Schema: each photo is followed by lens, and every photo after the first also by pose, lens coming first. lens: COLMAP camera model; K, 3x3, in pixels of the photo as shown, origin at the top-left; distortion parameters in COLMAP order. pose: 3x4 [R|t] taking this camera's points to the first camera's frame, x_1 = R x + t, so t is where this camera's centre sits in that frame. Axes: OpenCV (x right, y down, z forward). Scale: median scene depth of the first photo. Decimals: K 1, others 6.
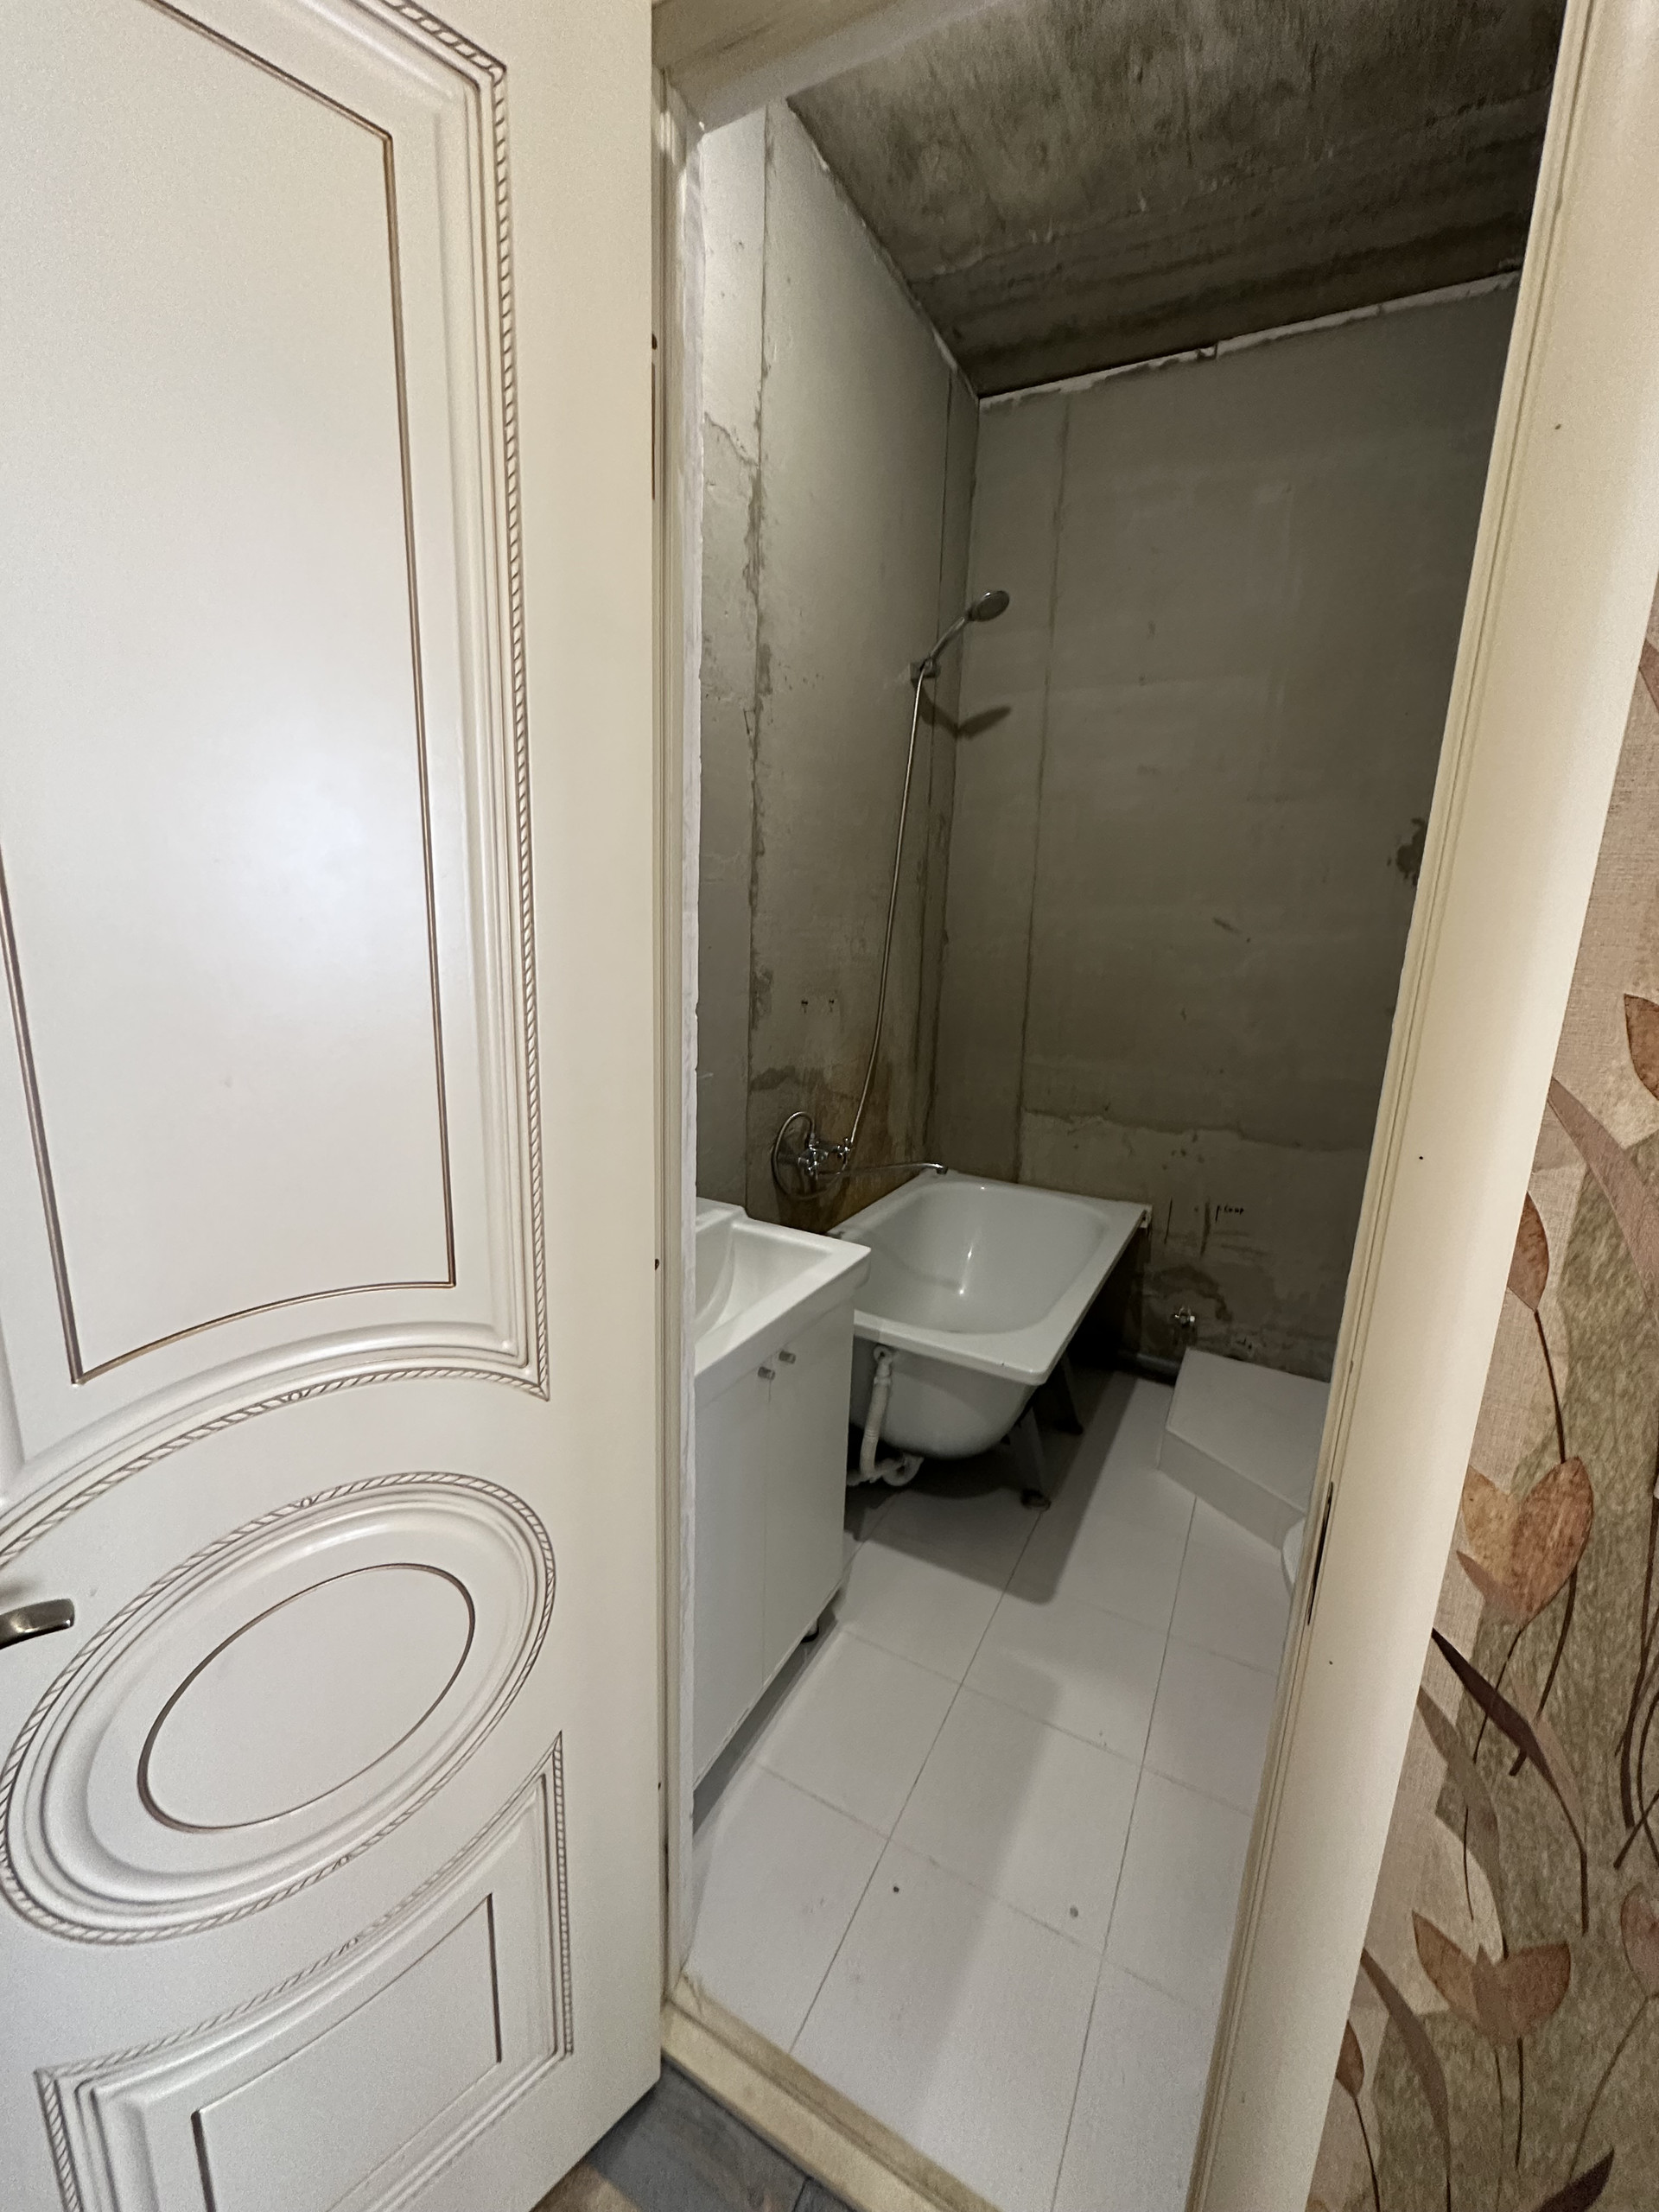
lens RADIAL K [[883.9, 0, 829.5], [0, 883.9, 1106.0], [0, 0, 1]] dist [-0.001415, 0.000230]
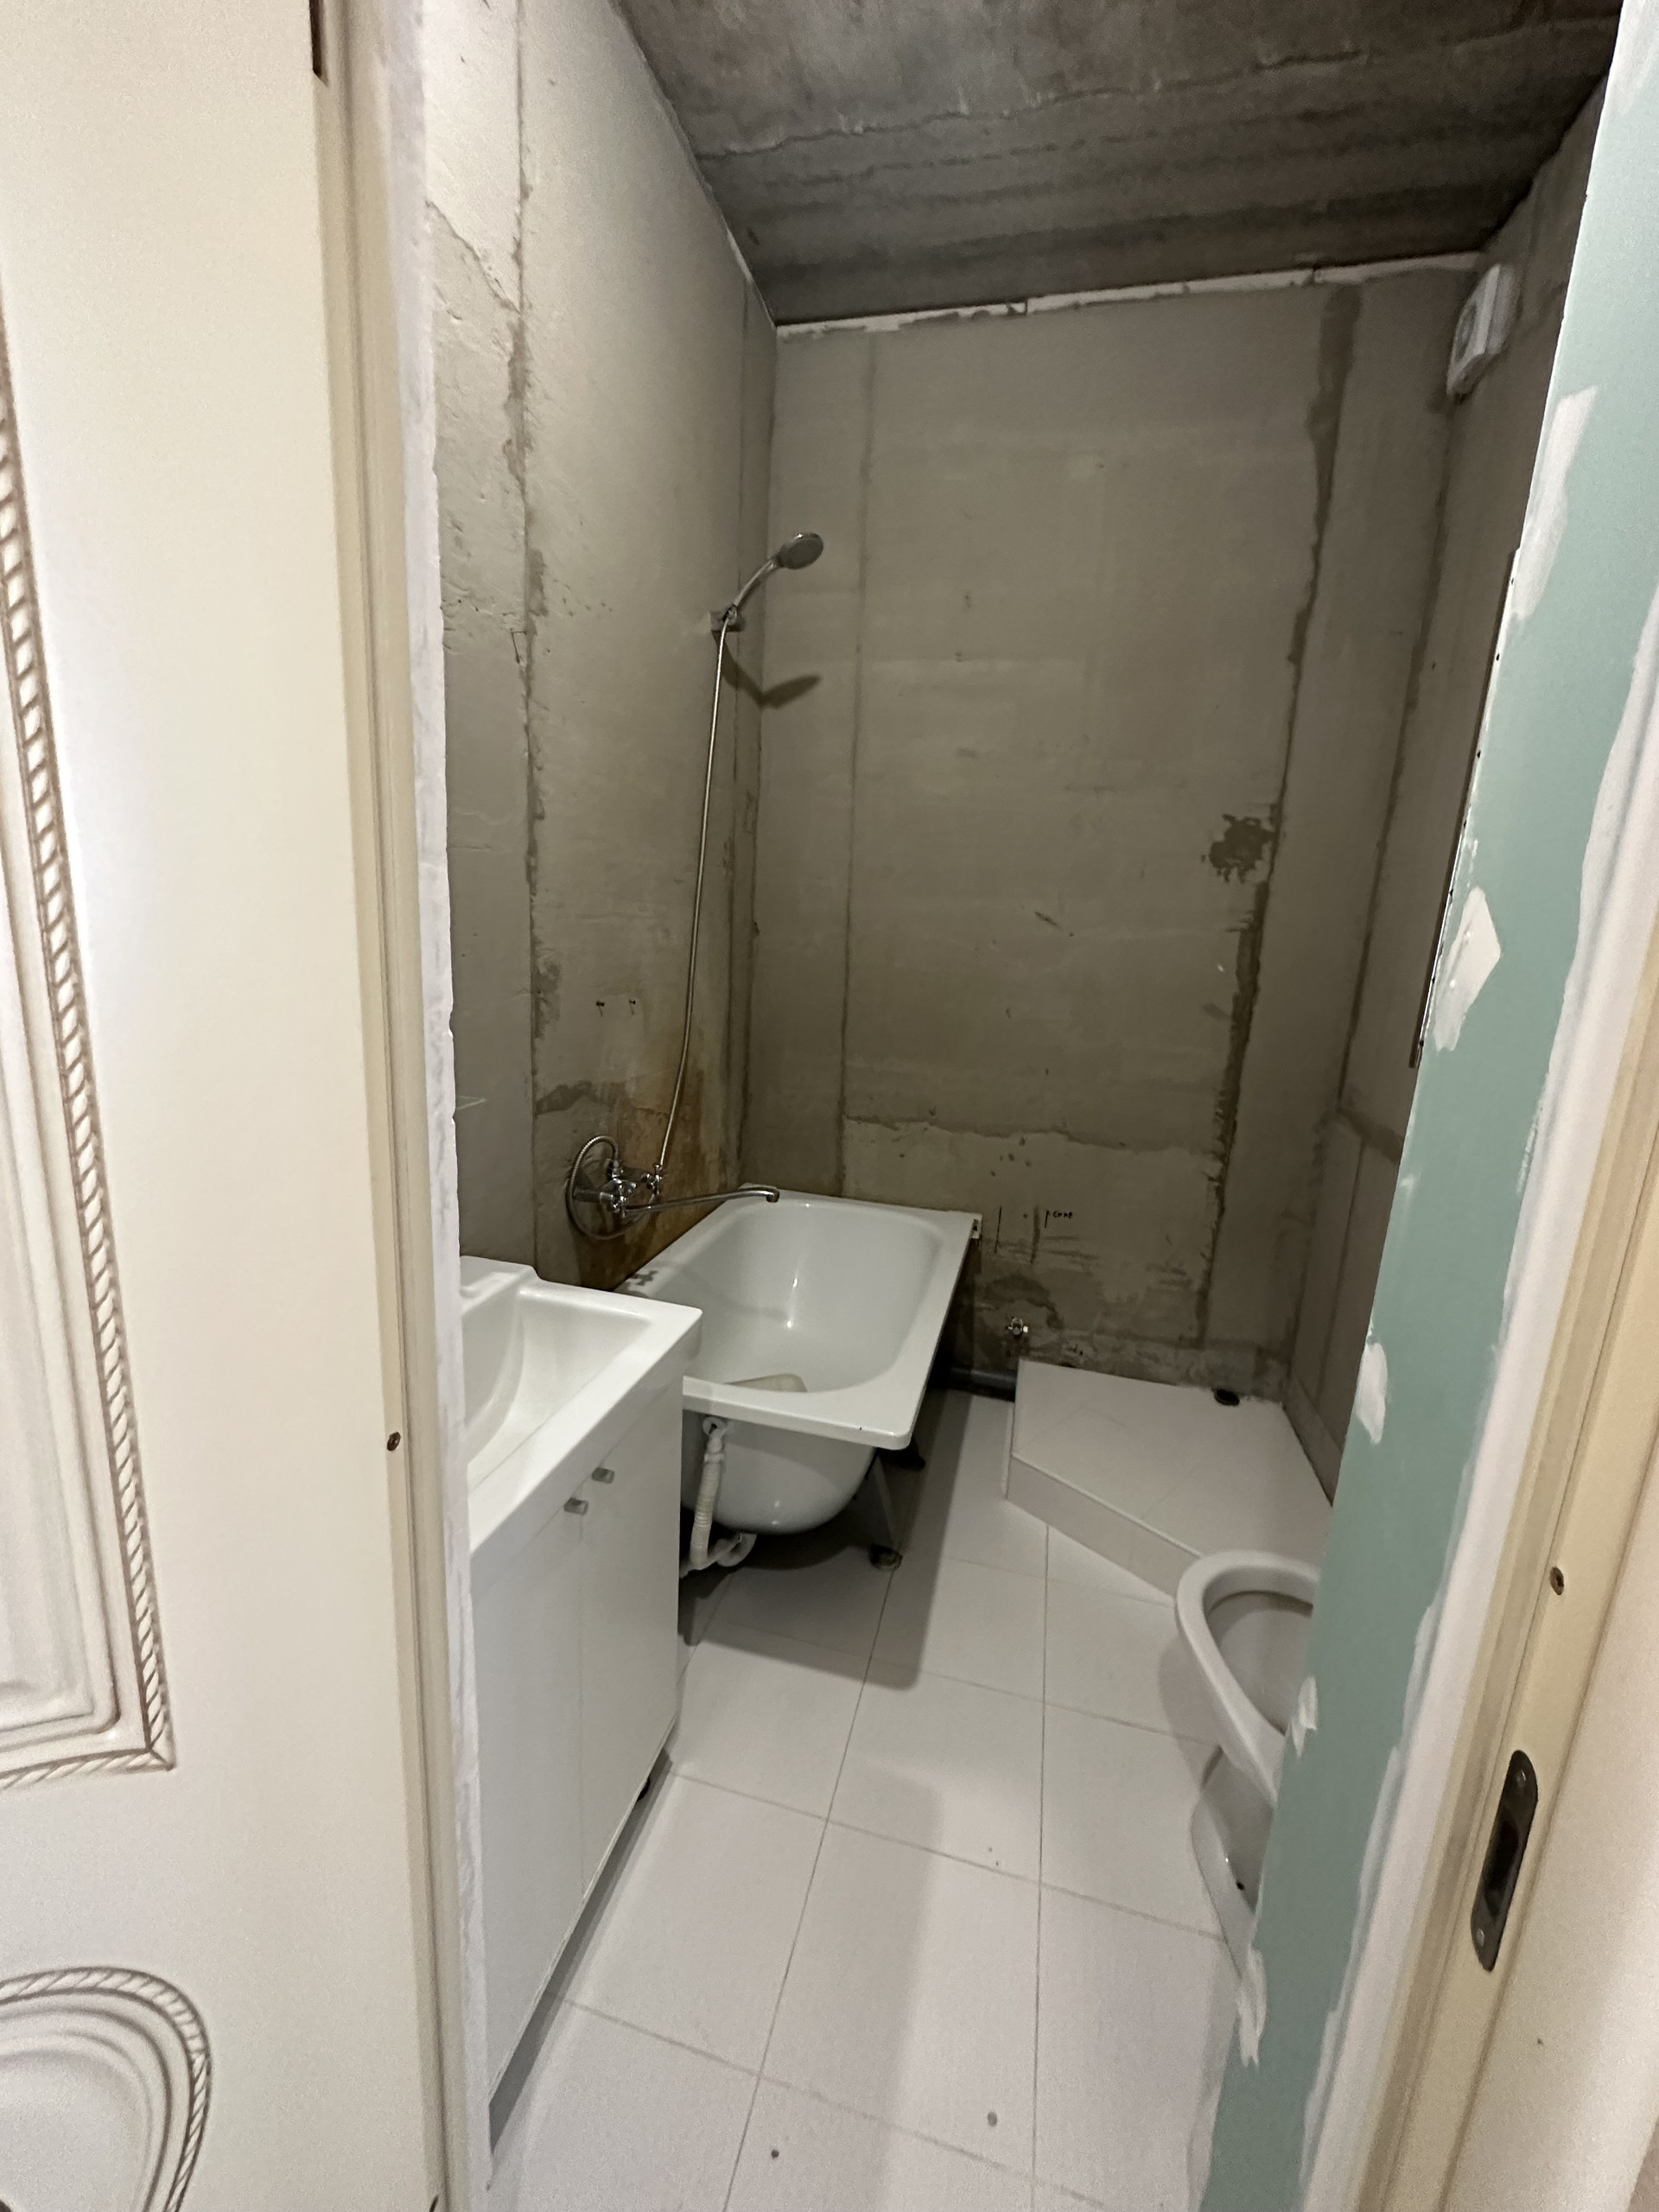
lens RADIAL K [[883.9, 0, 829.5], [0, 883.9, 1106.0], [0, 0, 1]] dist [-0.001415, 0.000230]
pose [[0.971568, -0.033736, 0.234345, -0.017866], [0.032970, 0.999430, 0.007187, -0.021048], [-0.234454, 0.000744, 0.972127, 0.152260]]
